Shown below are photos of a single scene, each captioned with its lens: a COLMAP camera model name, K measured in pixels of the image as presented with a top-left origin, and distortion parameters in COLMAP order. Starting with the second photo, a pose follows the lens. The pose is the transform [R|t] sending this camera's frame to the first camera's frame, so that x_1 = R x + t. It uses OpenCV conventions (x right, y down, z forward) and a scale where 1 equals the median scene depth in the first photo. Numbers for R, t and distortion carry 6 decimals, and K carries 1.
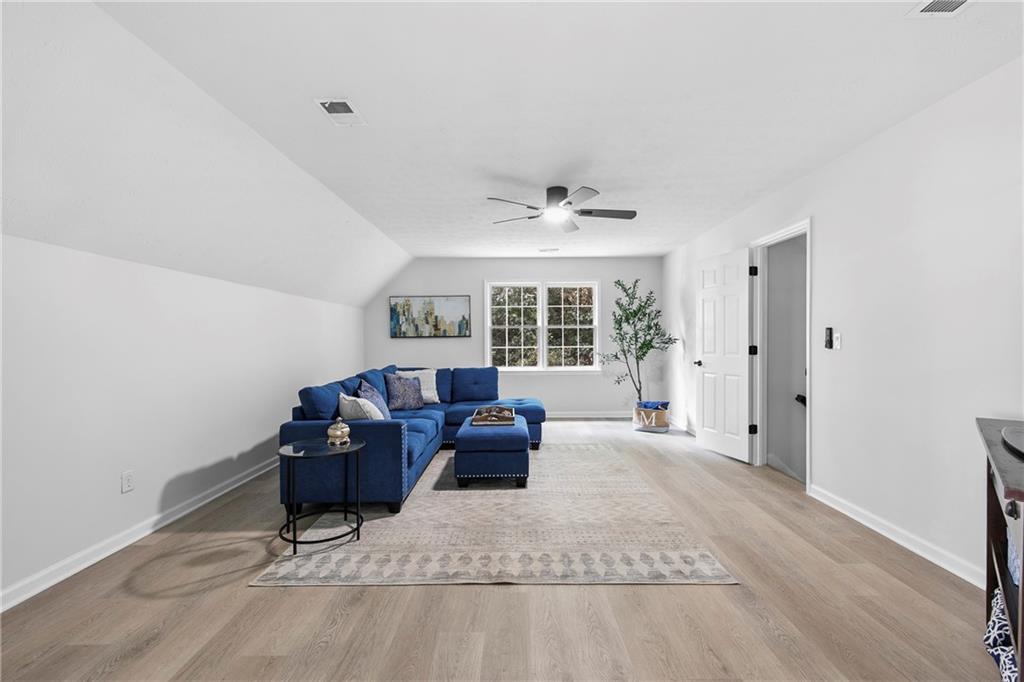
lens RADIAL K [[461.0, 0, 512.1], [0, 461.0, 336.5], [0, 0, 1]] dist [0.001256, -0.000084]
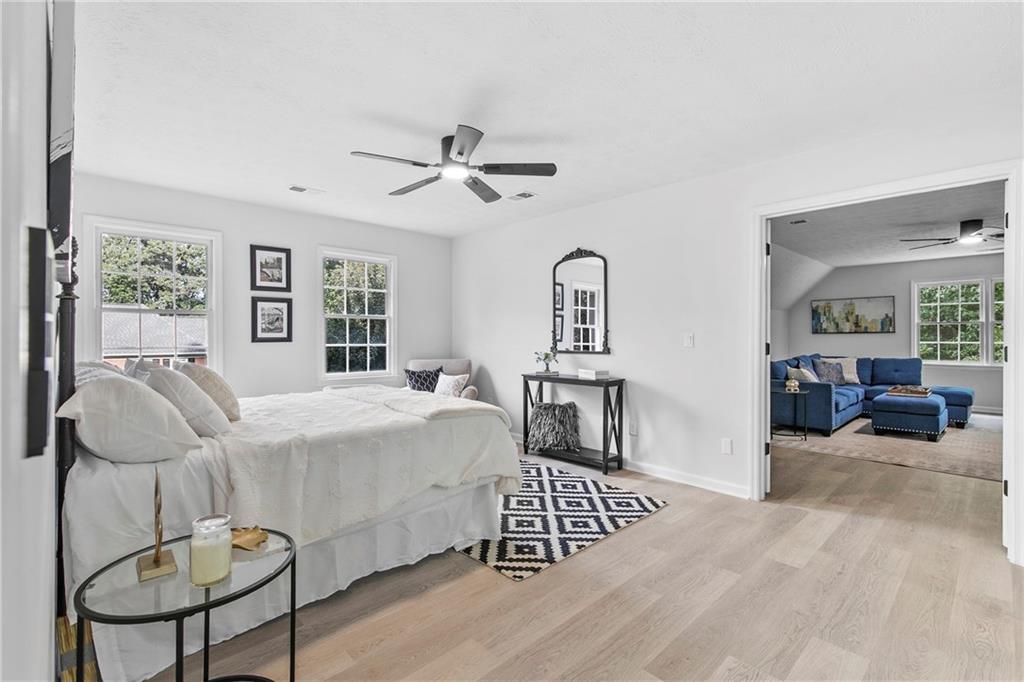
lens RADIAL K [[461.0, 0, 512.1], [0, 461.0, 336.5], [0, 0, 1]] dist [0.001256, -0.000084]
pose [[0.693569, 0.005650, -0.720368, 0.096935], [0.002204, 0.999948, 0.009964, -0.003960], [0.720387, -0.008499, 0.693520, -0.596616]]
